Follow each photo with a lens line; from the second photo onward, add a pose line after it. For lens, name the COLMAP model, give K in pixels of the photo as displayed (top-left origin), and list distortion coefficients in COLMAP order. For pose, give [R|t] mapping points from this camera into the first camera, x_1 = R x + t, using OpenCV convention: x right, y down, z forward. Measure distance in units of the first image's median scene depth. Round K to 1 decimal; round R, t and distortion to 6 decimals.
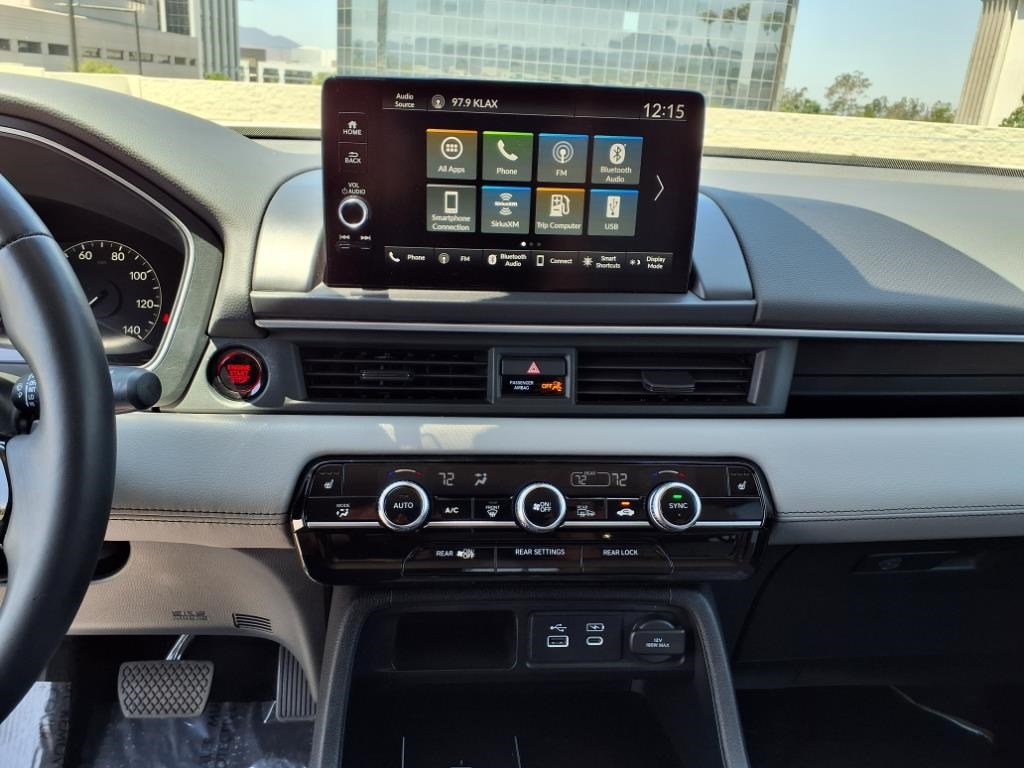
lens RADIAL K [[813.6, 0, 506.7], [0, 813.6, 394.6], [0, 0, 1]] dist [0.125390, -0.204485]
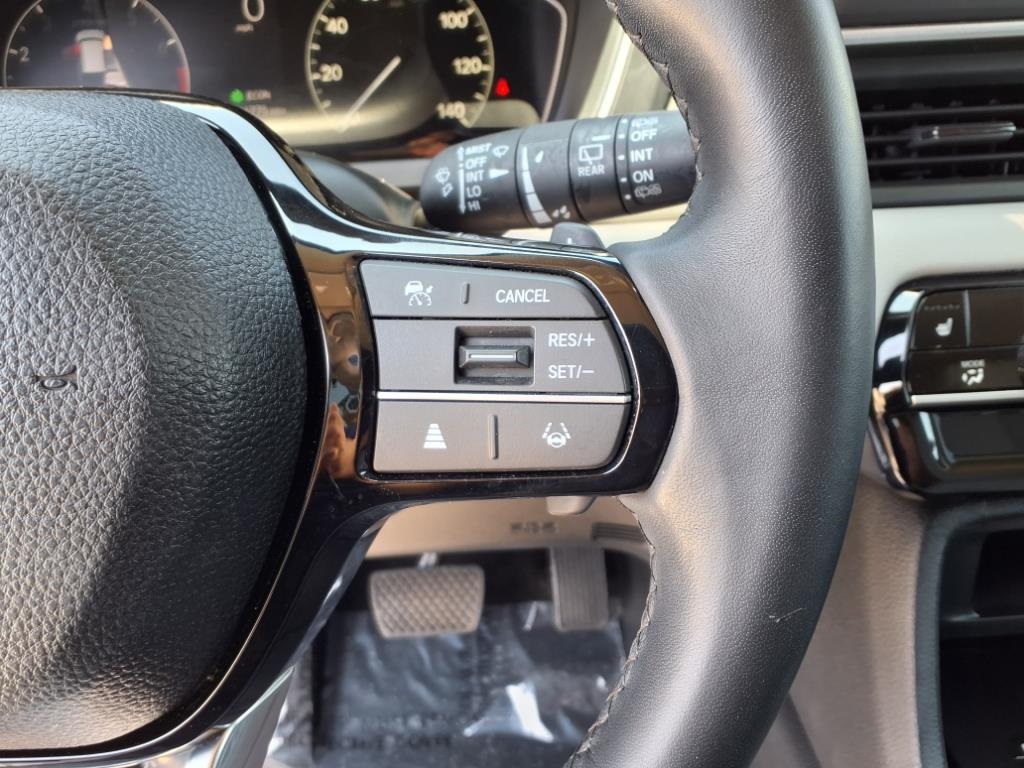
lens RADIAL K [[855.3, 0, 506.8], [0, 855.3, 391.4], [0, 0, 1]] dist [0.001152, -0.033966]
pose [[0.994707, -0.057236, -0.085335, -0.421066], [0.070939, 0.983342, 0.167350, 0.031506], [0.074335, -0.172518, 0.982197, 0.367215]]
